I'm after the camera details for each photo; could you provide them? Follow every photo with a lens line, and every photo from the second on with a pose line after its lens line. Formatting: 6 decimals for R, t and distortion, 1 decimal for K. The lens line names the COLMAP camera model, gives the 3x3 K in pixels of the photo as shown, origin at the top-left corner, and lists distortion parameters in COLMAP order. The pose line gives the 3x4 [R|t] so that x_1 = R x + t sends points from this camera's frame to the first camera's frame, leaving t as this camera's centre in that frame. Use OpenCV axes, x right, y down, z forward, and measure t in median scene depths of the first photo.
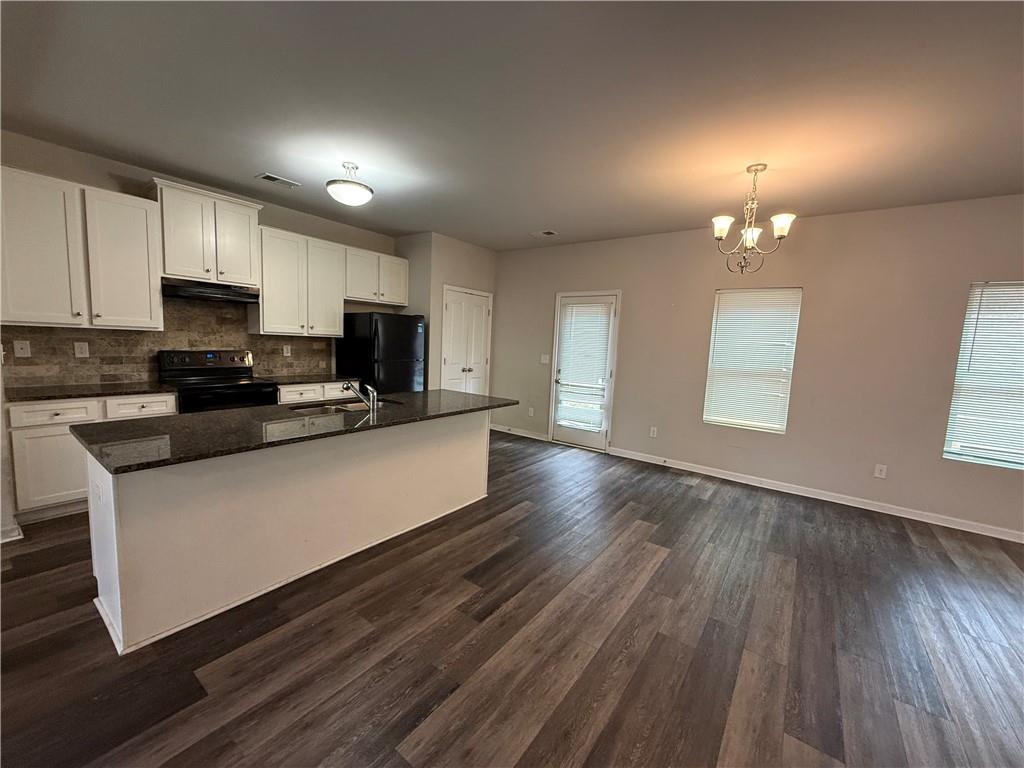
lens RADIAL K [[408.6, 0, 513.3], [0, 408.6, 382.4], [0, 0, 1]] dist [-0.003074, 0.000268]
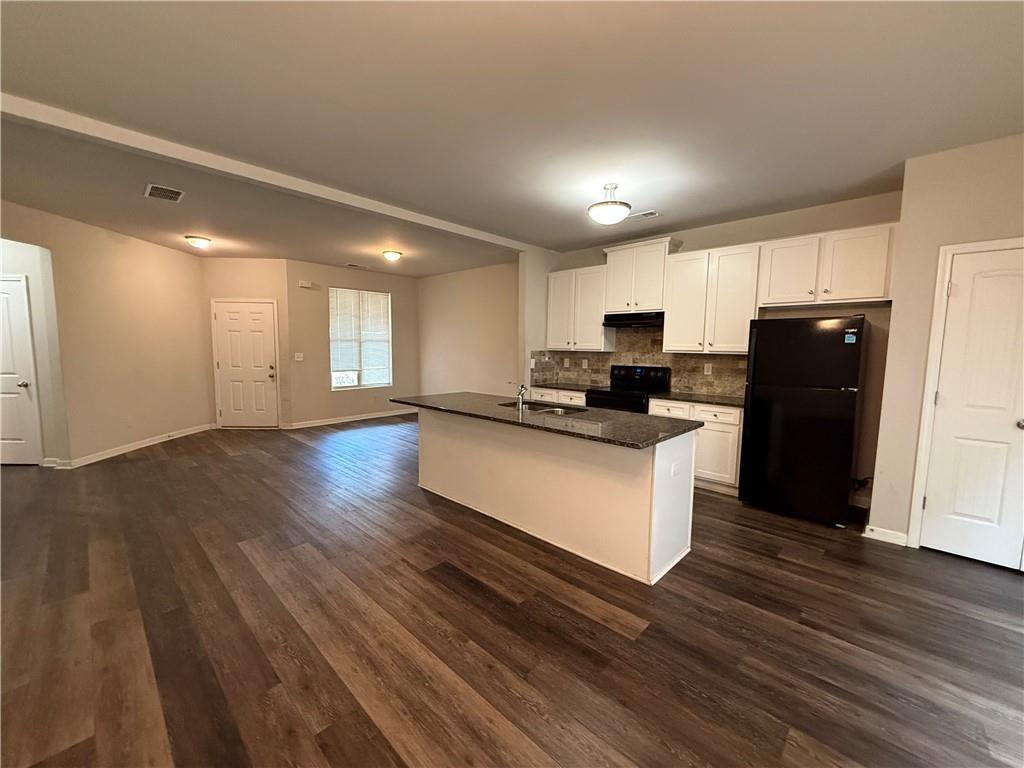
lens RADIAL K [[408.6, 0, 512.1], [0, 408.6, 387.6], [0, 0, 1]] dist [-0.003074, 0.000268]
pose [[-0.125954, 0.052281, -0.990658, 0.605110], [-0.120322, 0.990433, 0.067567, -0.054660], [0.984712, 0.127708, -0.118458, 0.826289]]
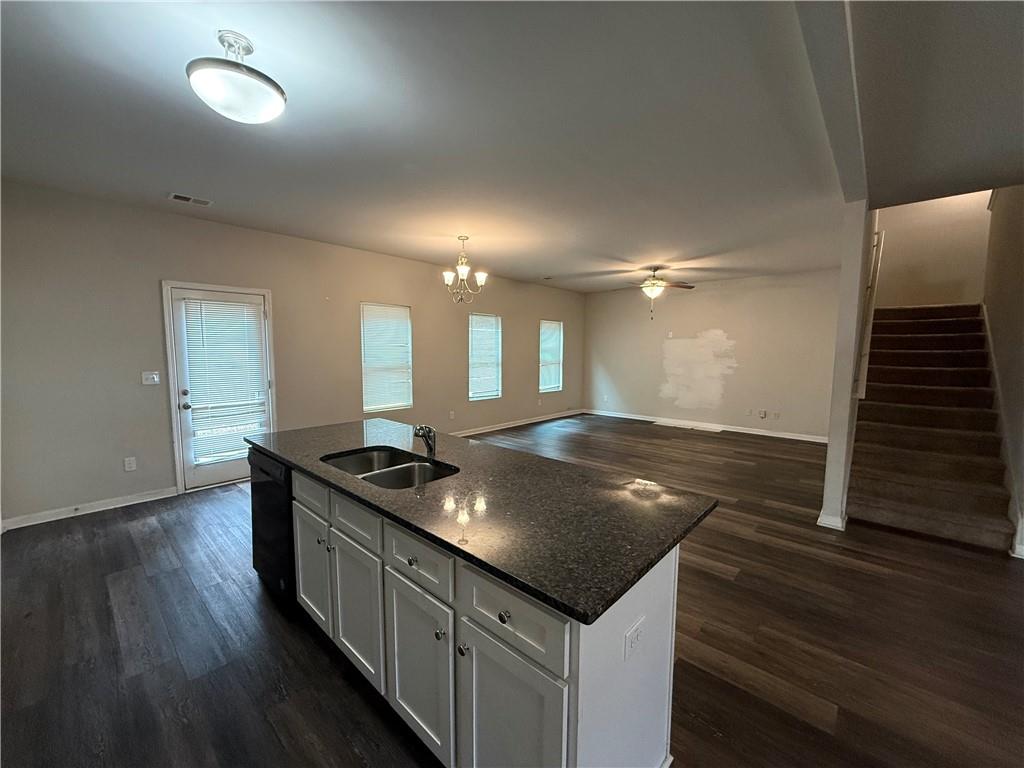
lens RADIAL K [[408.6, 0, 511.1], [0, 408.6, 386.8], [0, 0, 1]] dist [-0.003074, 0.000268]
pose [[0.114590, -0.136923, 0.983932, -0.809765], [0.104219, 0.986647, 0.125163, -0.103459], [-0.987931, 0.088202, 0.127330, 0.539195]]
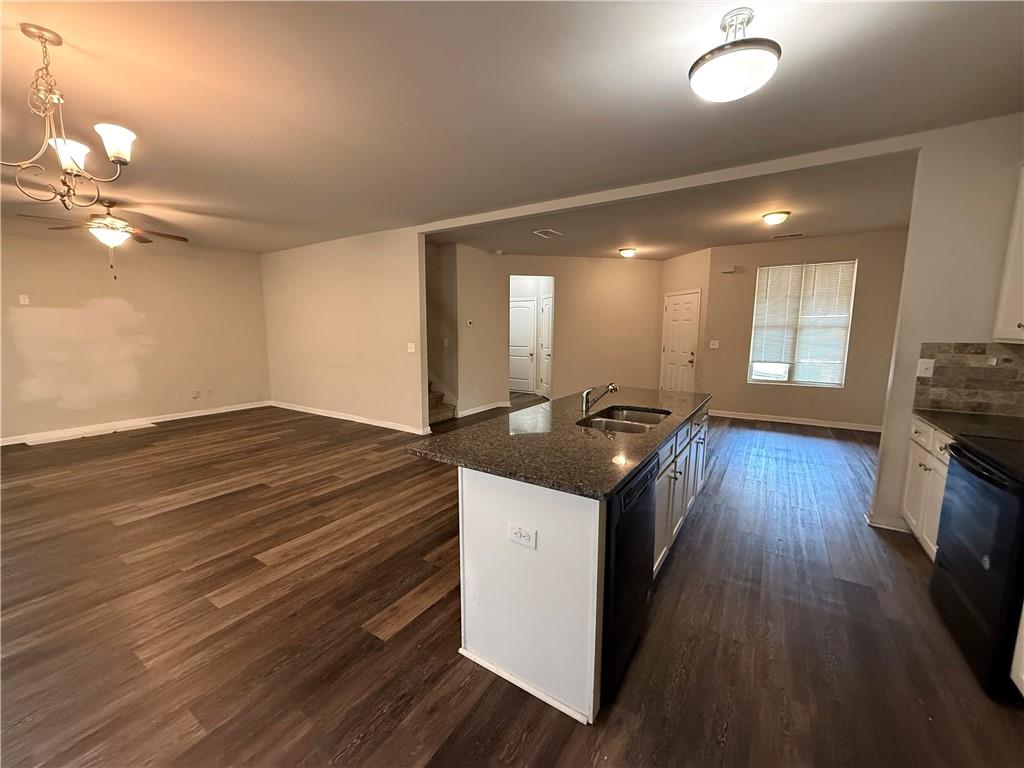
lens RADIAL K [[408.6, 0, 512.6], [0, 408.6, 386.9], [0, 0, 1]] dist [-0.003074, 0.000268]
pose [[-0.996663, -0.042816, -0.069490, -0.077556], [-0.058355, 0.969044, 0.239892, -0.153997], [0.057068, 0.243147, -0.968309, 1.417746]]
